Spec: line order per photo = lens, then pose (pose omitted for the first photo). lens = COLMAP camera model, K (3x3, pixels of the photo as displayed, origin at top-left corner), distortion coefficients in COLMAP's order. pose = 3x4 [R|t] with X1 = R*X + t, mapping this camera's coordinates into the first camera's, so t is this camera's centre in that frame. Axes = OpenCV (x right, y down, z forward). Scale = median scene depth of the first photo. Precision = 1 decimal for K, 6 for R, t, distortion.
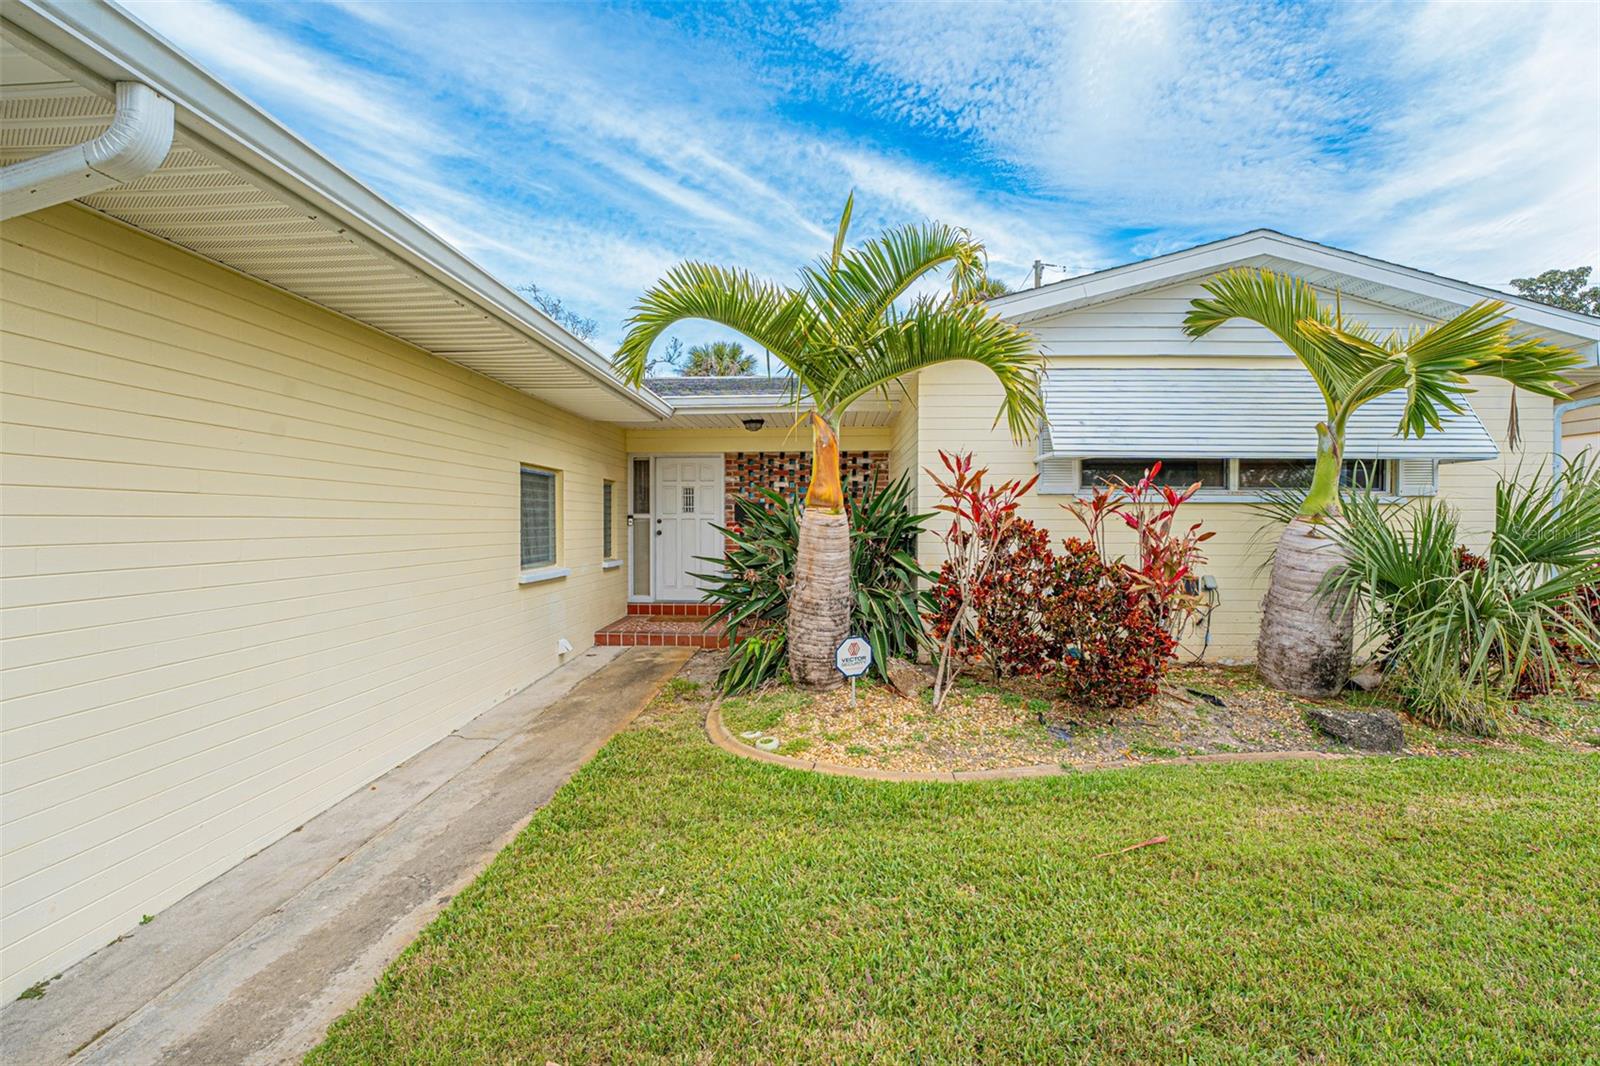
lens RADIAL K [[671.8, 0, 785.9], [0, 671.8, 527.4], [0, 0, 1]] dist [-0.026741, 0.004126]
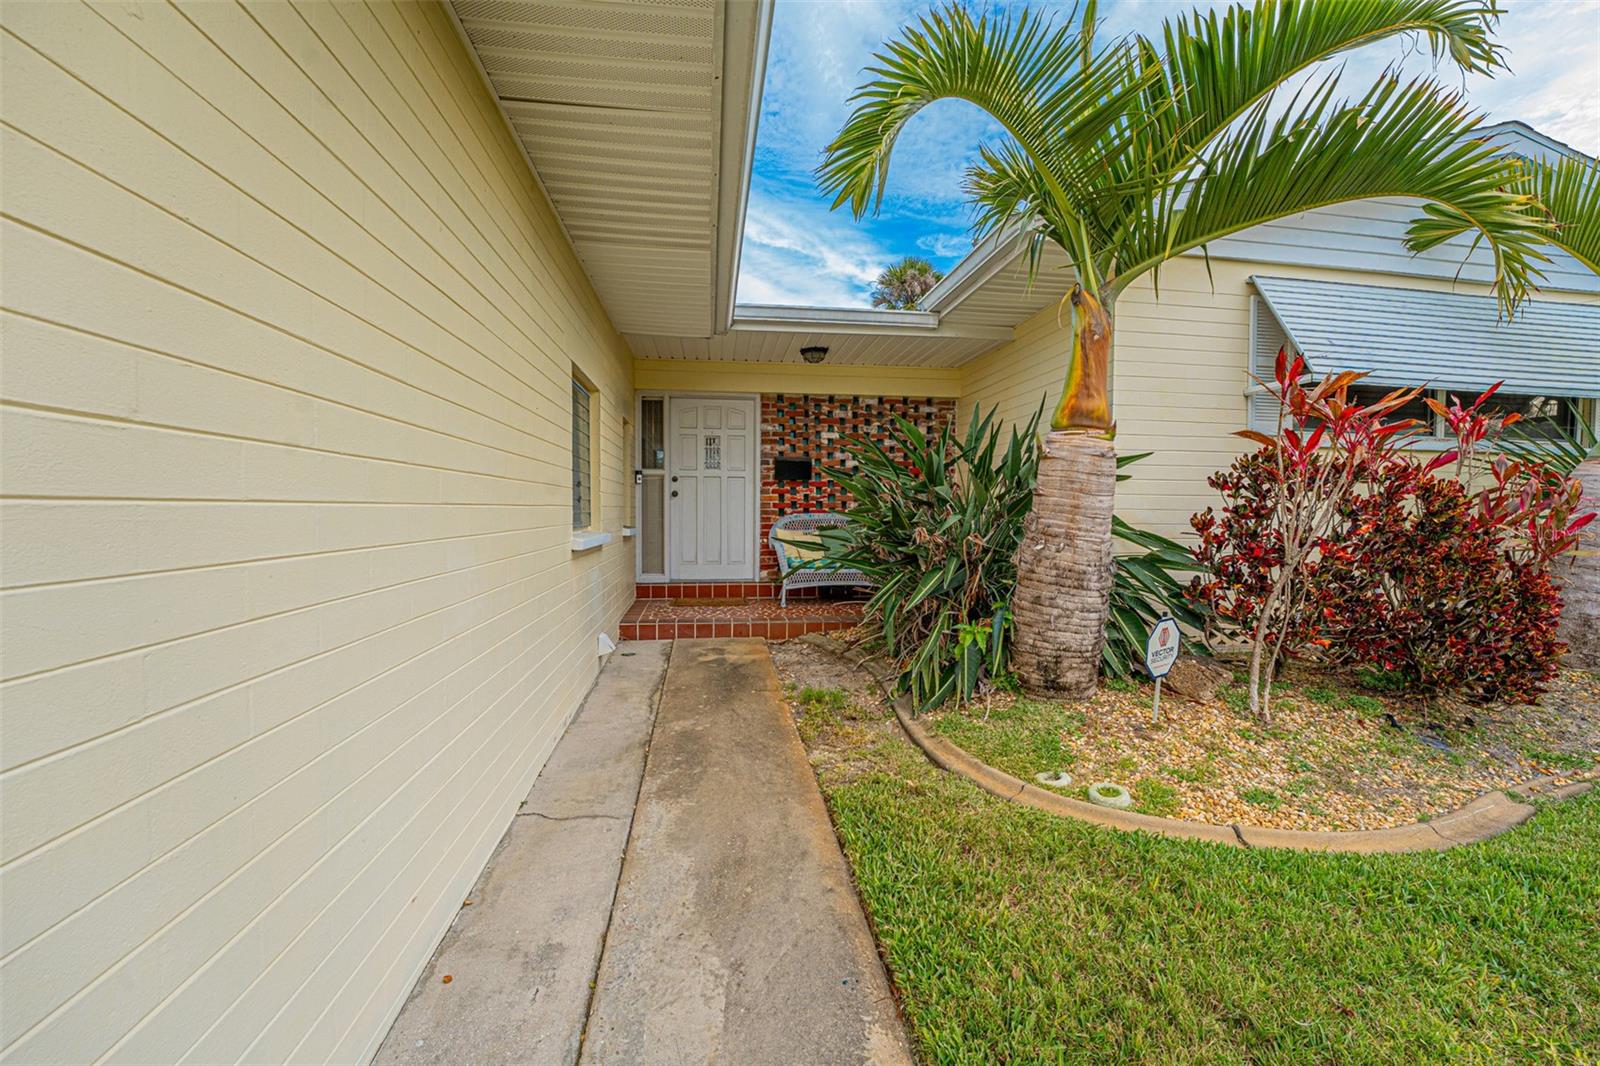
lens RADIAL K [[671.8, 0, 814.3], [0, 671.8, 529.5], [0, 0, 1]] dist [-0.026741, 0.004126]
pose [[0.981643, -0.001043, 0.190727, -0.287778], [-0.004259, 0.999616, 0.027385, 0.044287], [-0.190682, -0.027694, 0.981261, 0.322276]]
